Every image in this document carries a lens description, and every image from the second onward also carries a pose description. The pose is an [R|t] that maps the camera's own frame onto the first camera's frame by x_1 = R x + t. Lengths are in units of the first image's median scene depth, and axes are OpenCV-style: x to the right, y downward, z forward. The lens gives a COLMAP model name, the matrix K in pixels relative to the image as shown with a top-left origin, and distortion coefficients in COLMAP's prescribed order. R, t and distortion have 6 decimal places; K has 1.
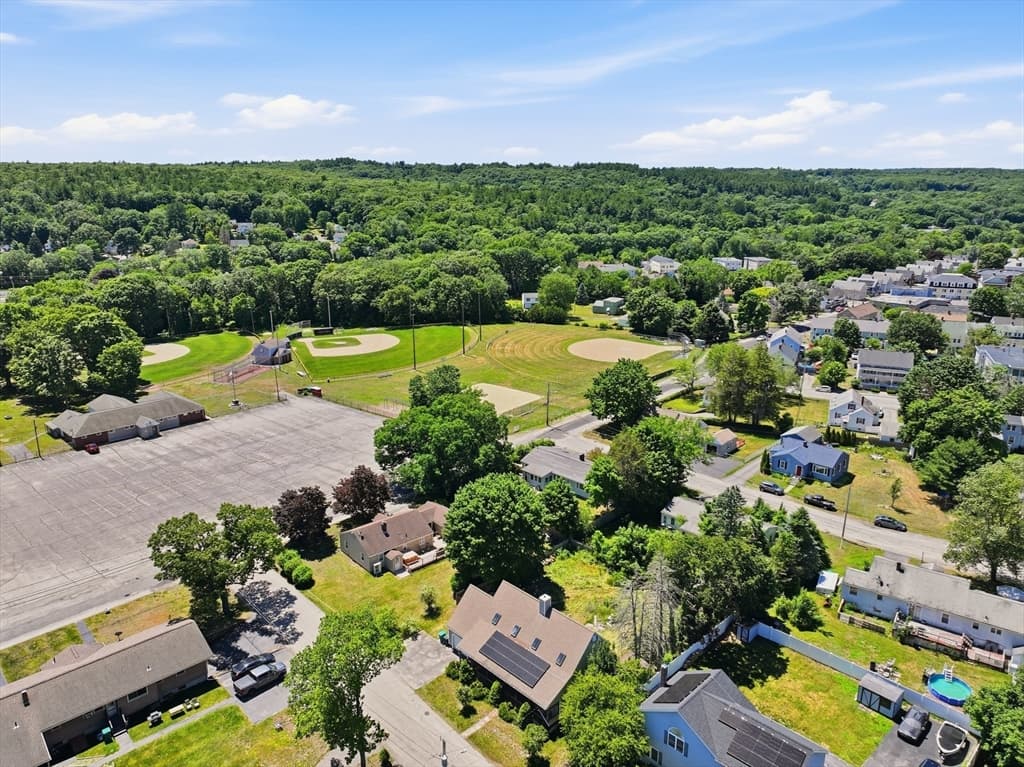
lens RADIAL K [[714.7, 0, 513.9], [0, 714.7, 385.5], [0, 0, 1]] dist [-0.004148, 0.020537]
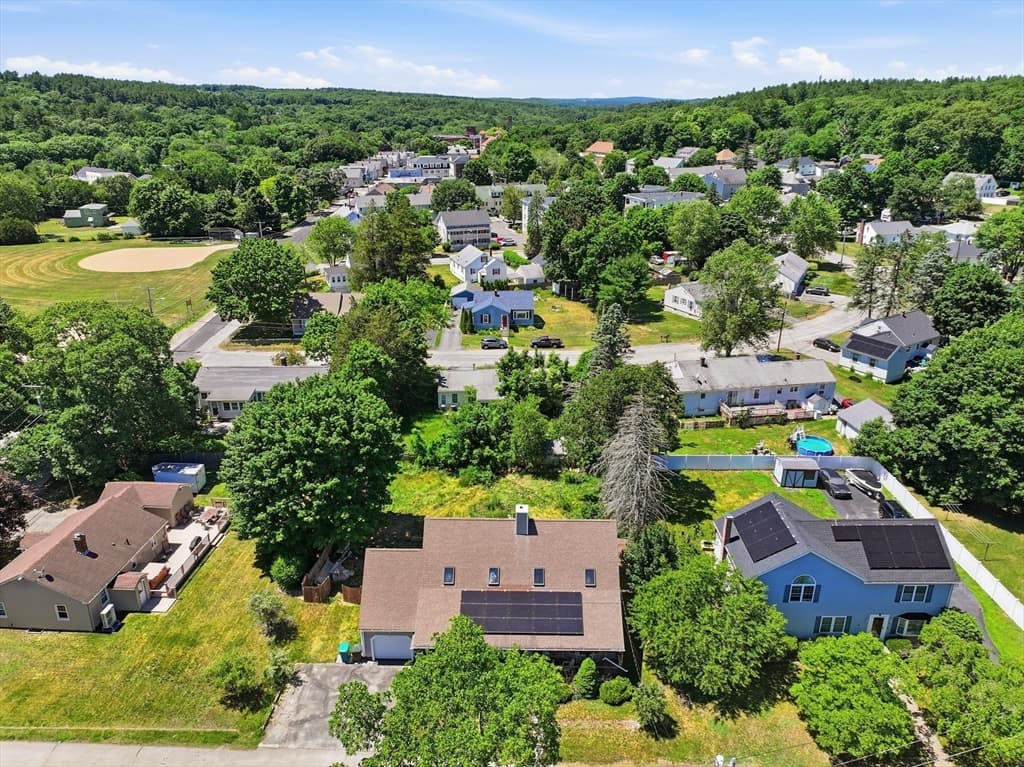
lens RADIAL K [[714.7, 0, 515.3], [0, 714.7, 383.3], [0, 0, 1]] dist [-0.004148, 0.020537]
pose [[0.707361, -0.254373, 0.659496, -0.233306], [0.190732, 0.967083, 0.168437, 0.048159], [-0.680634, 0.006641, 0.732594, 0.338193]]
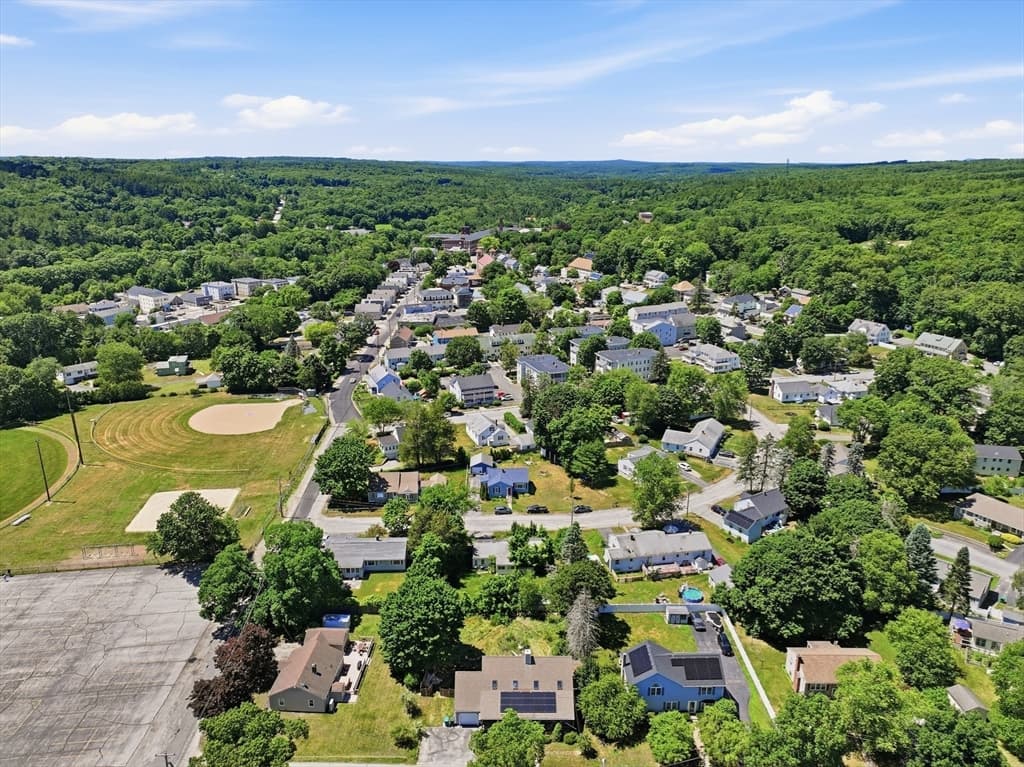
lens RADIAL K [[714.7, 0, 513.7], [0, 714.7, 384.5], [0, 0, 1]] dist [-0.004148, 0.020537]
pose [[0.697069, -0.208700, 0.685958, -0.535293], [0.195013, 0.975820, 0.098717, -0.232450], [-0.689974, 0.064958, 0.720914, -0.018805]]
